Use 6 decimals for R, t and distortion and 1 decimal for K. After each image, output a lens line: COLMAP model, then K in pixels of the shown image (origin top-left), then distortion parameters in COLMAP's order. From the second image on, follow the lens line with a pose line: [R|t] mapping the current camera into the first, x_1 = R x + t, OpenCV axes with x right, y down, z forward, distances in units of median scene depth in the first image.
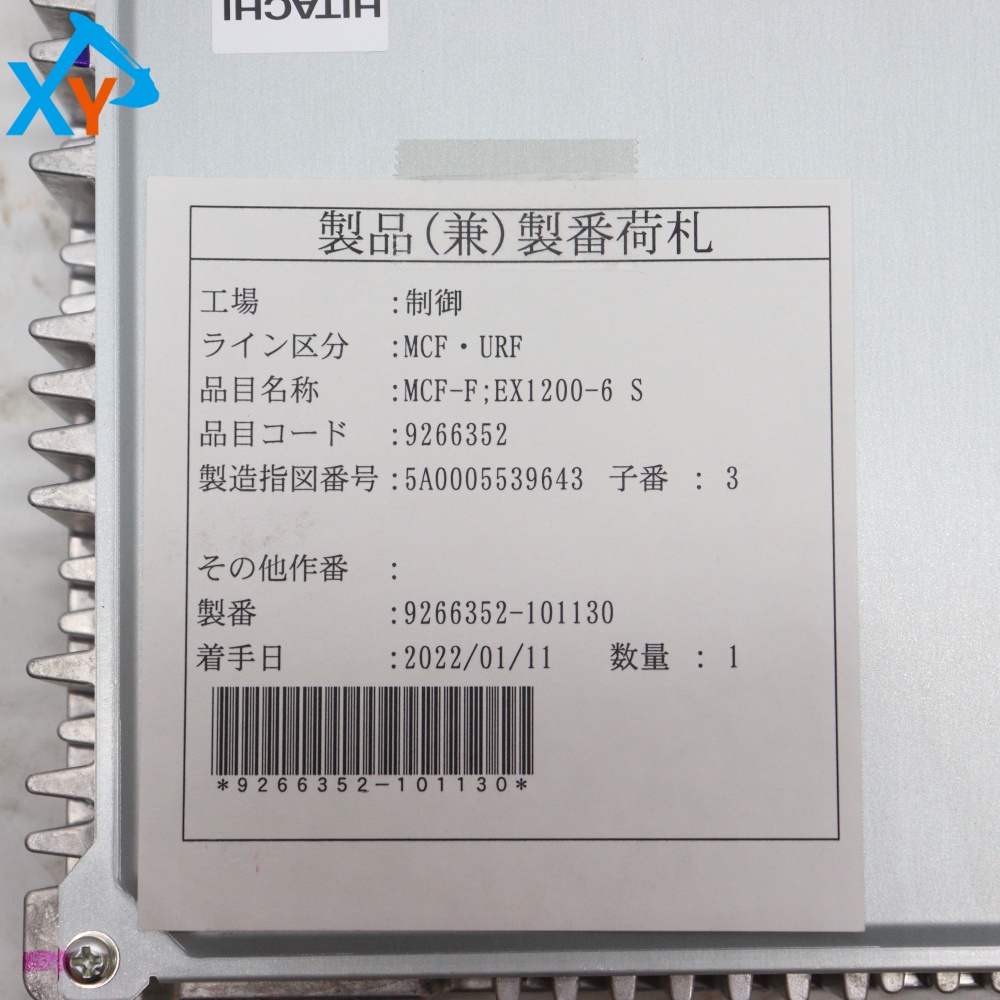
lens RADIAL K [[2702.8, 0, 500.0], [0, 2702.8, 500.0], [0, 0, 1]] dist [0.042526, 0.150754]
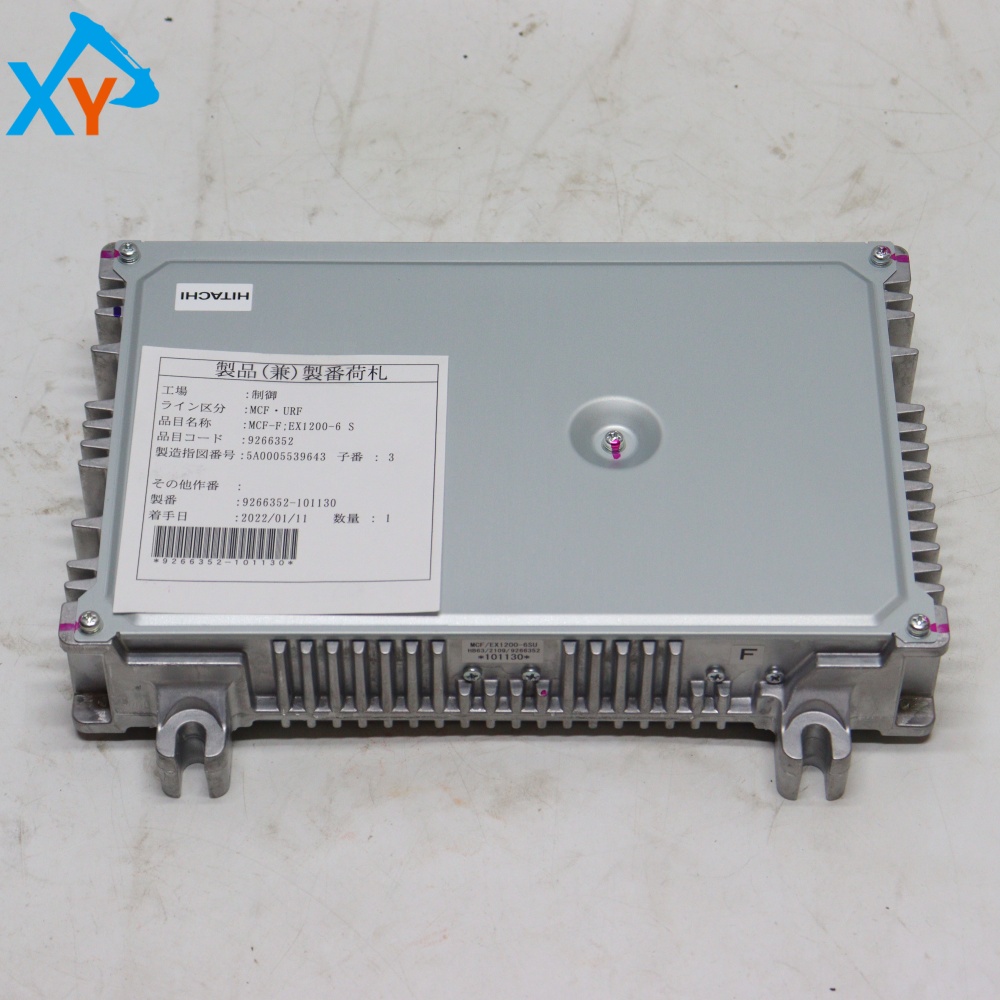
lens RADIAL K [[3035.7, 0, 500.0], [0, 3035.7, 500.0], [0, 0, 1]] dist [0.138678, 0.170529]
pose [[0.999709, 0.023275, 0.006360, 0.161365], [-0.016374, 0.848003, -0.529739, 1.367483], [-0.017723, 0.529481, 0.848137, -1.140765]]
